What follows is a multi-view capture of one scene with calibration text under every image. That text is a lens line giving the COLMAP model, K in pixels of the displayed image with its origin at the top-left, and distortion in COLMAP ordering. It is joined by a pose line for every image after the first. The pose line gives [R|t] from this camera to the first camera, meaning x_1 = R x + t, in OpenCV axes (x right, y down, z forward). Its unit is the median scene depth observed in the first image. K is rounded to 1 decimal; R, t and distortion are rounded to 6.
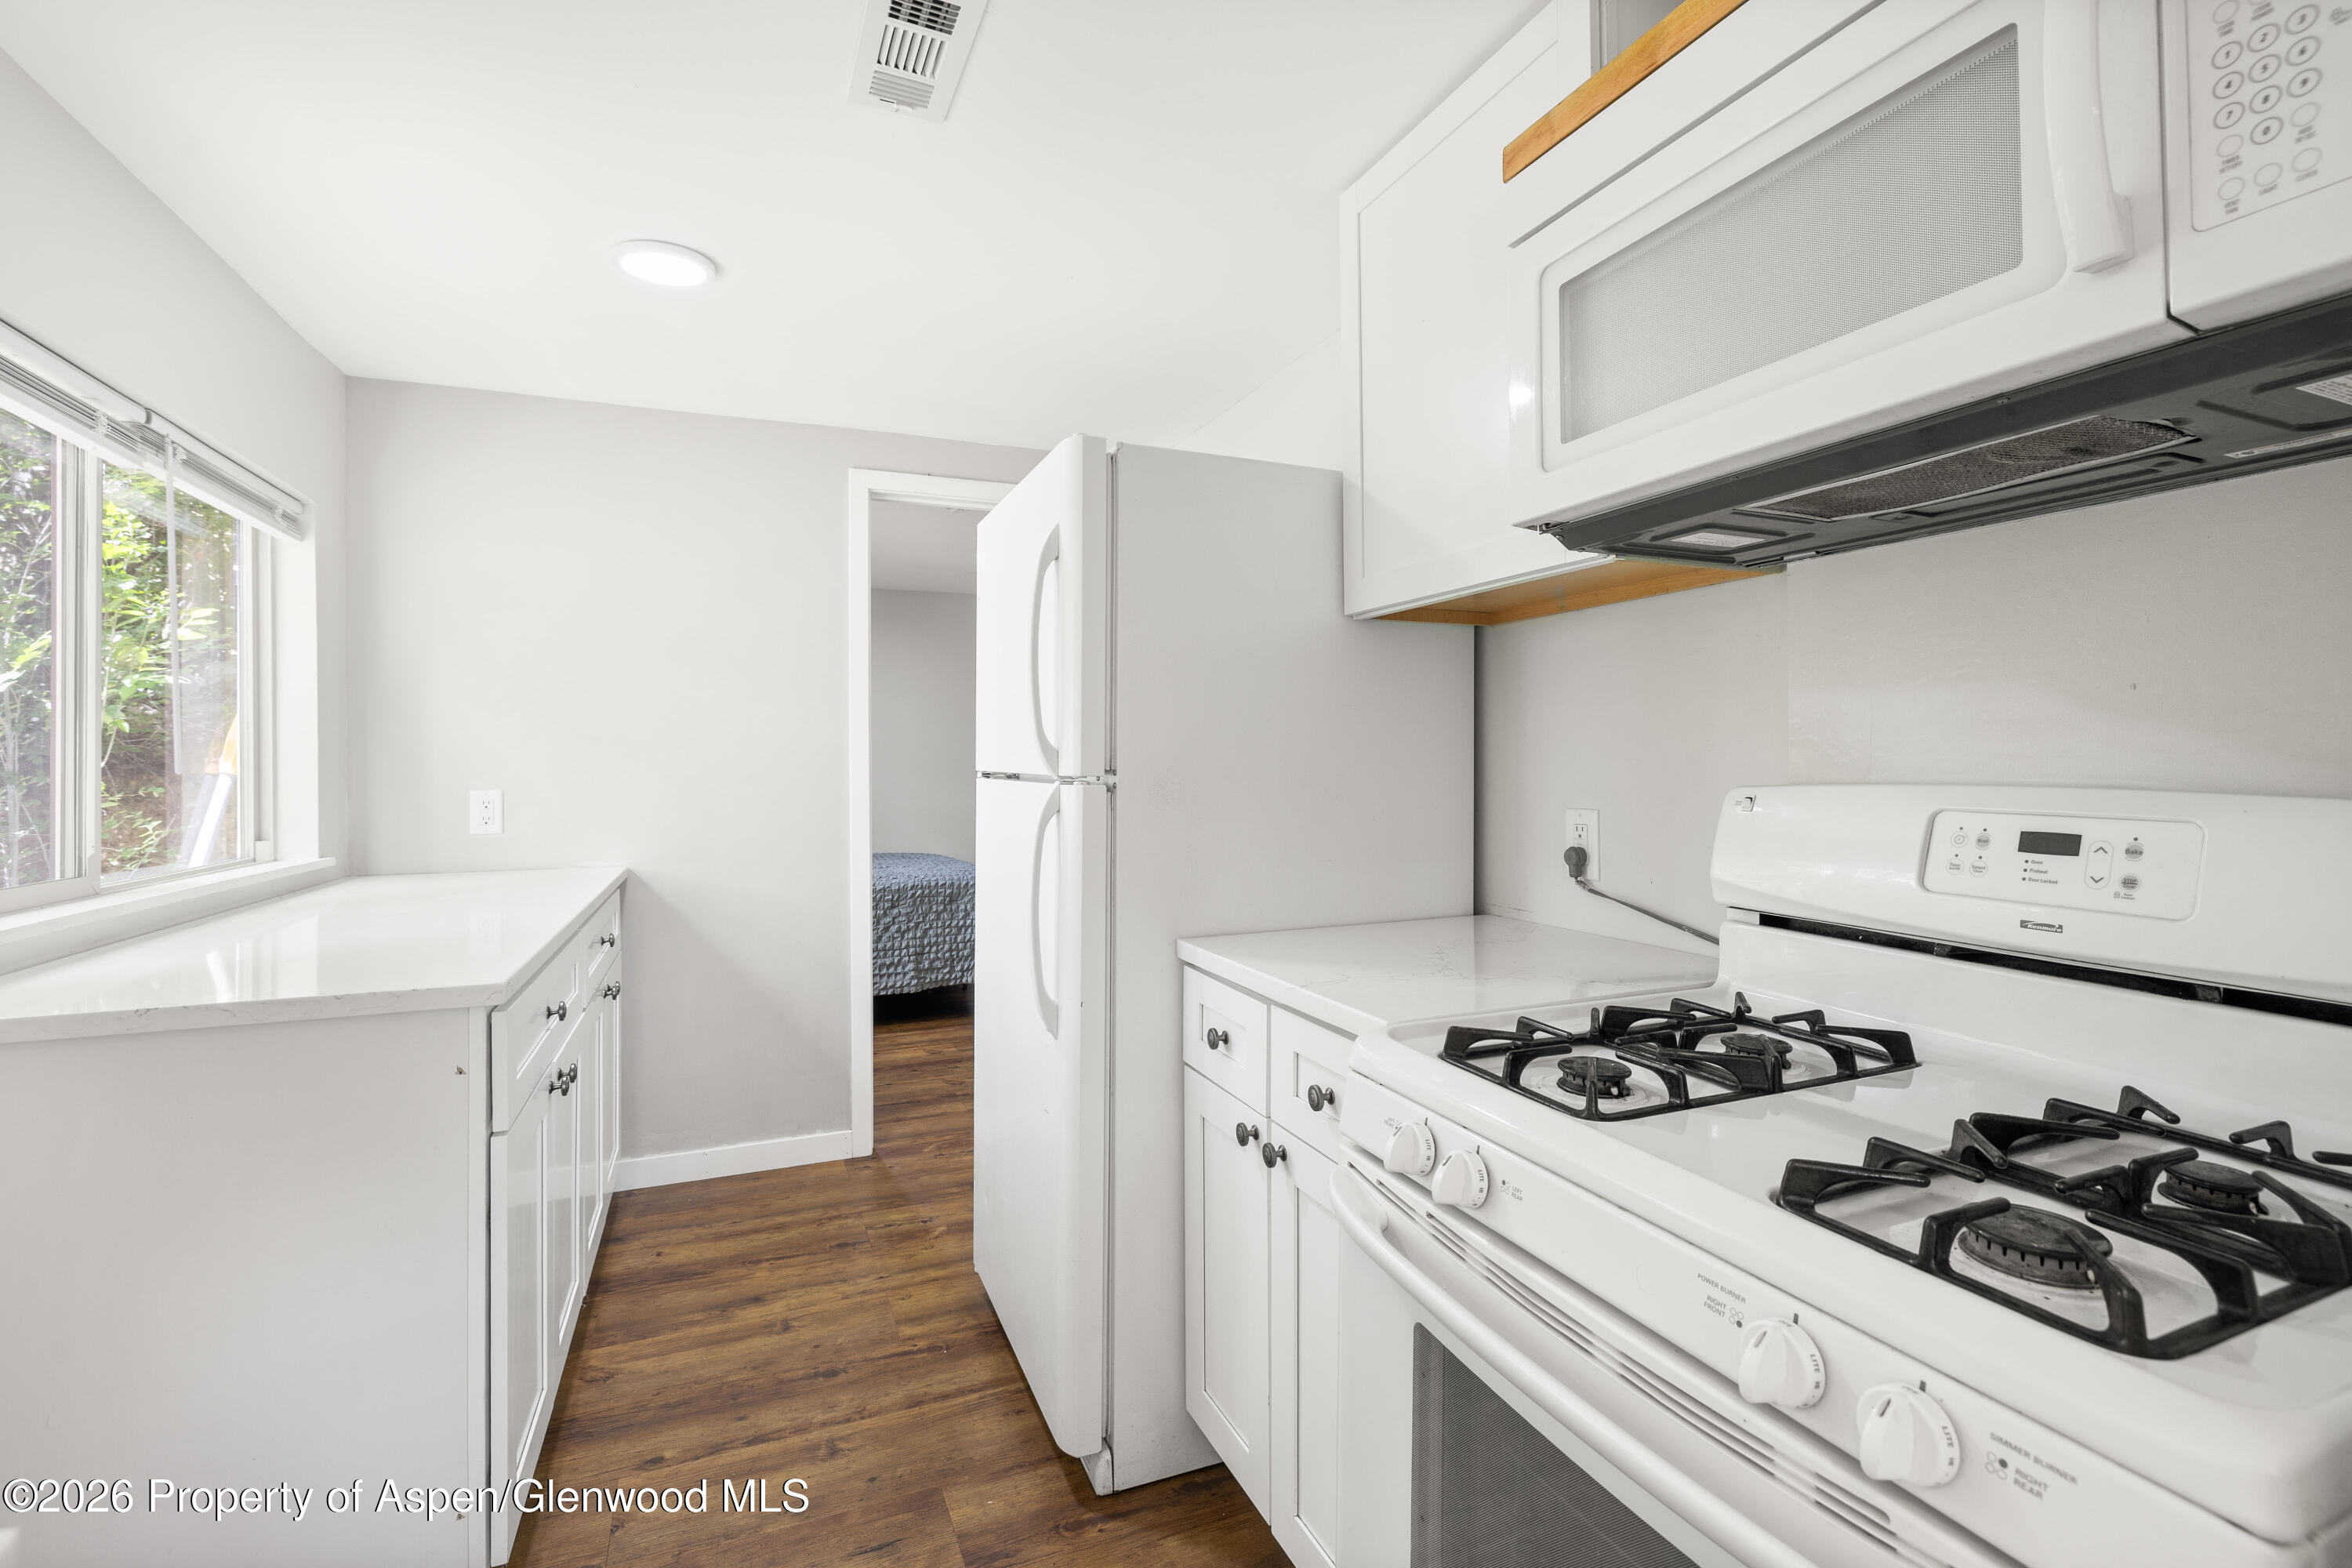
lens RADIAL K [[1059.1, 0, 1170.4], [0, 1059.1, 753.8], [0, 0, 1]] dist [-0.000229, -0.000135]
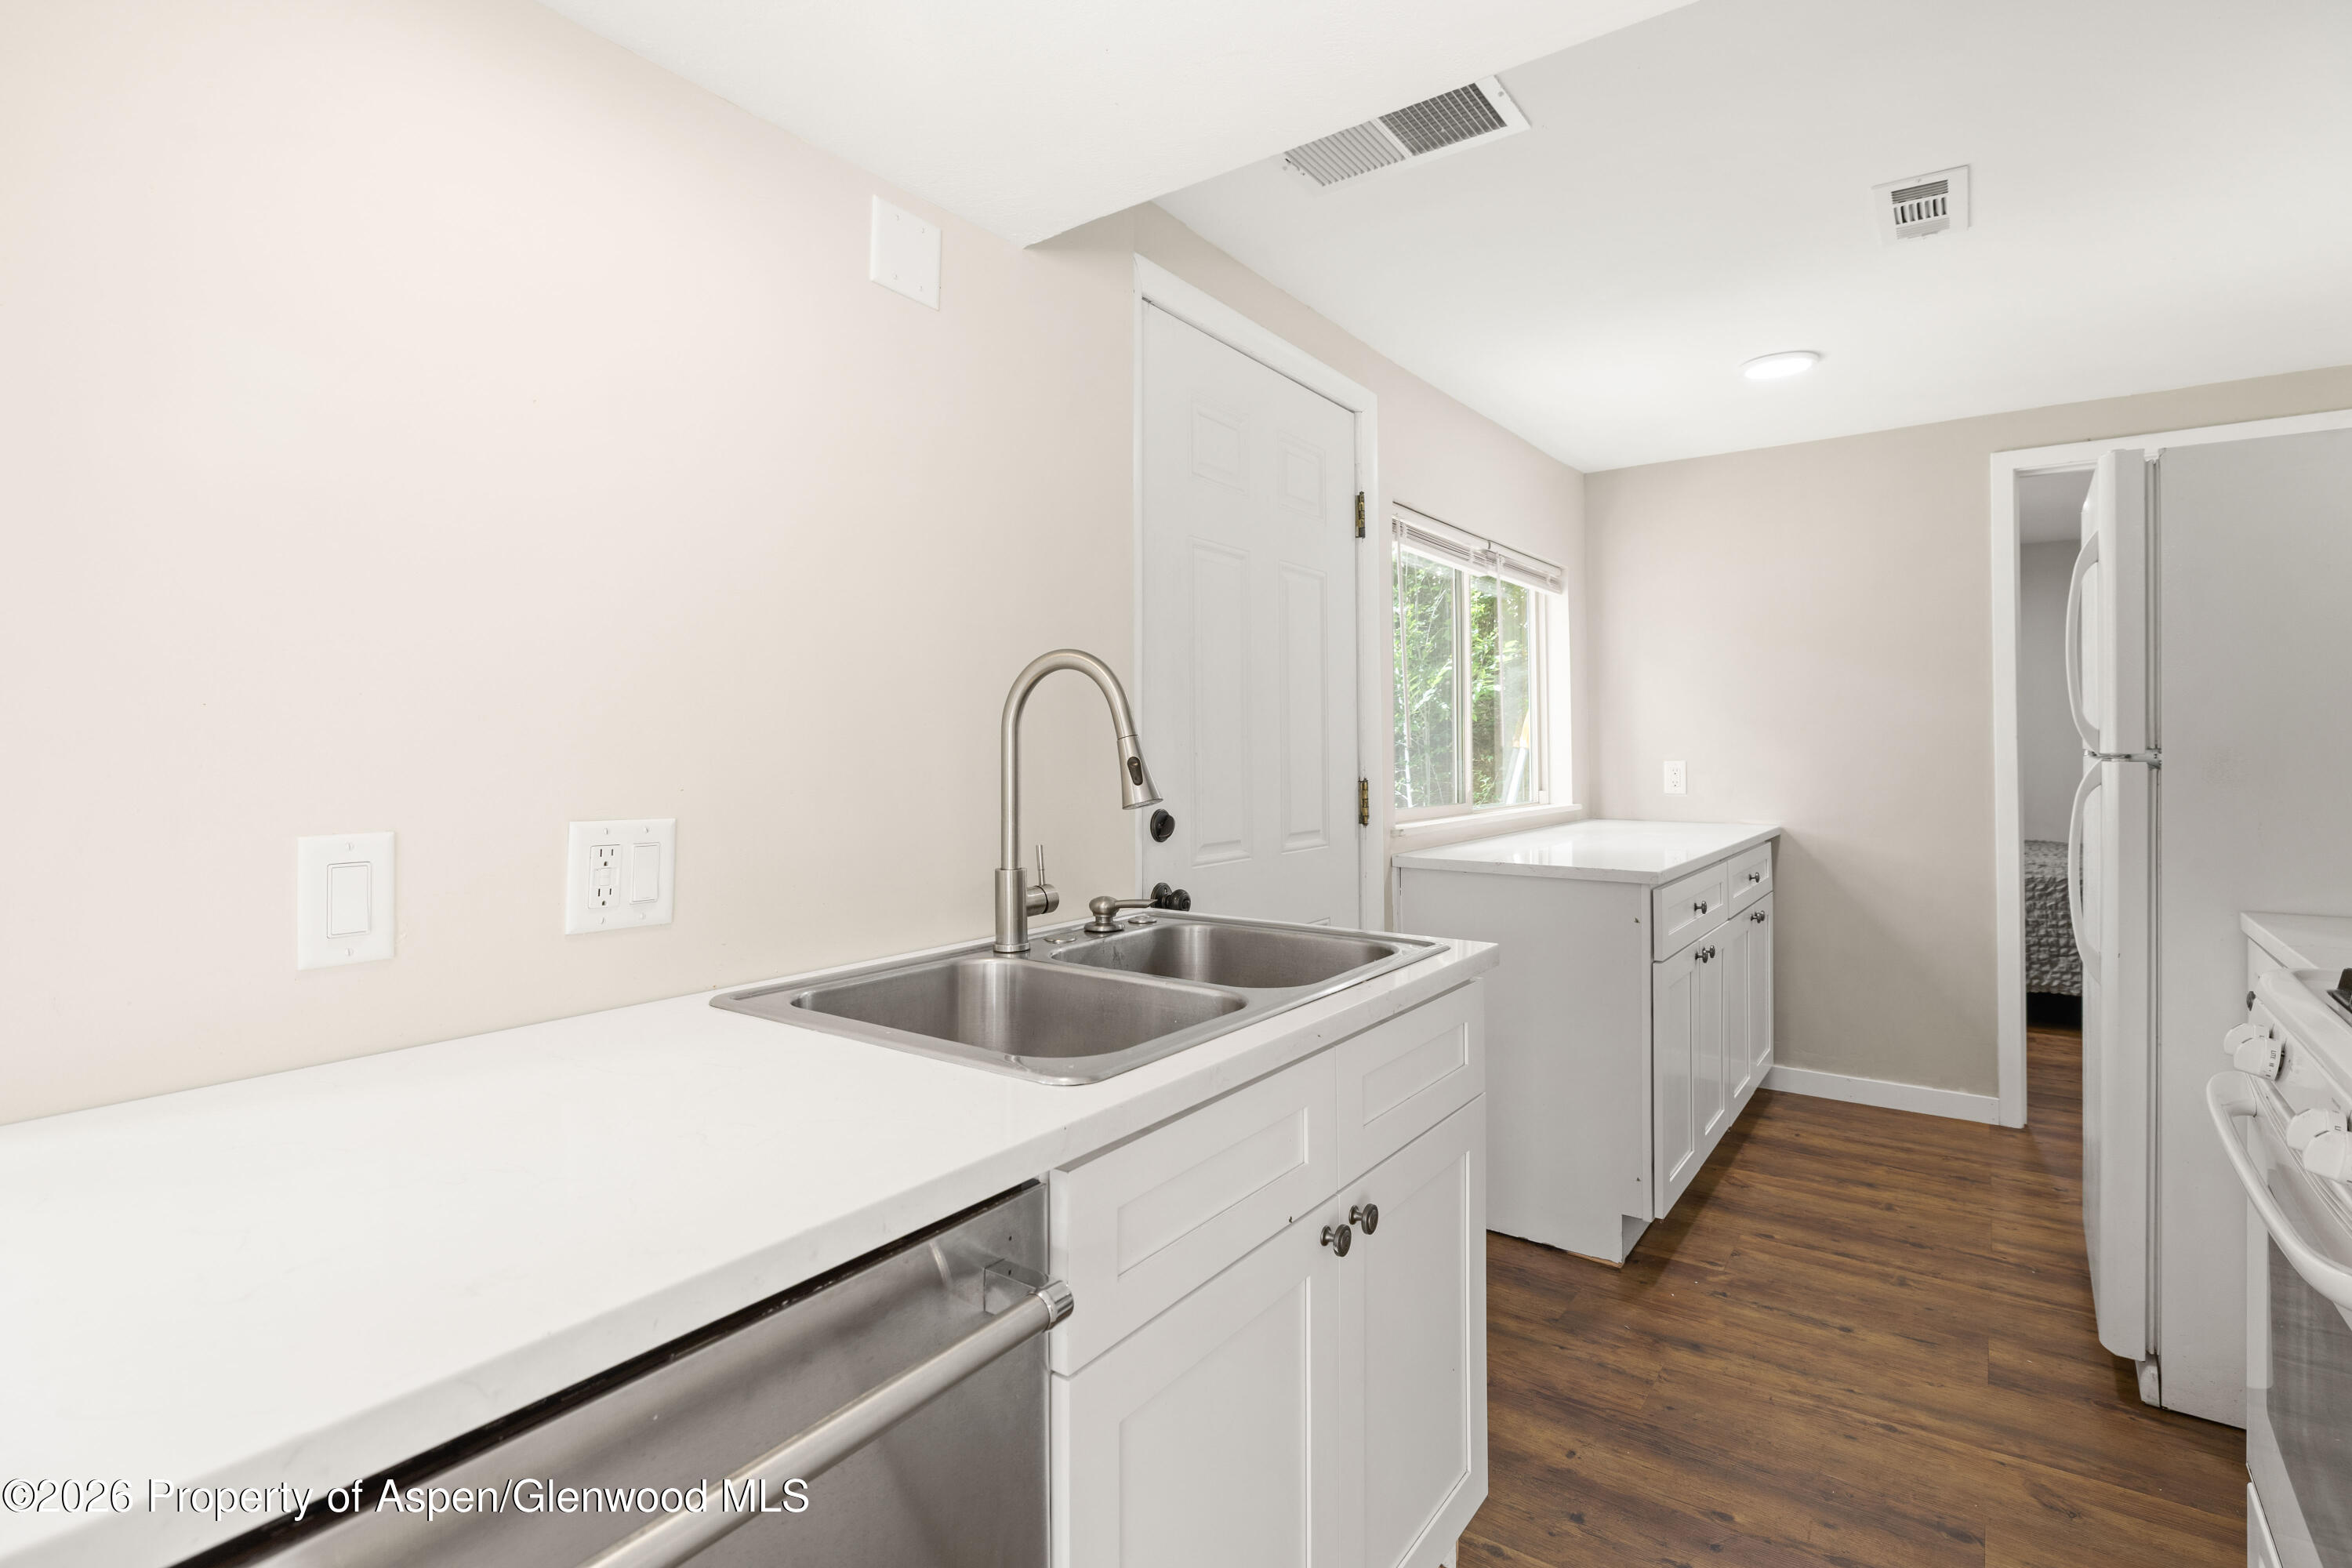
lens RADIAL K [[1128.0, 0, 1173.0], [0, 1128.0, 730.7], [0, 0, 1]] dist [-0.023895, -0.001061]
pose [[0.521006, -0.006925, -0.853525, 0.290488], [0.008136, 0.999962, -0.003147, -0.005659], [0.853514, -0.005304, 0.521043, -0.346953]]
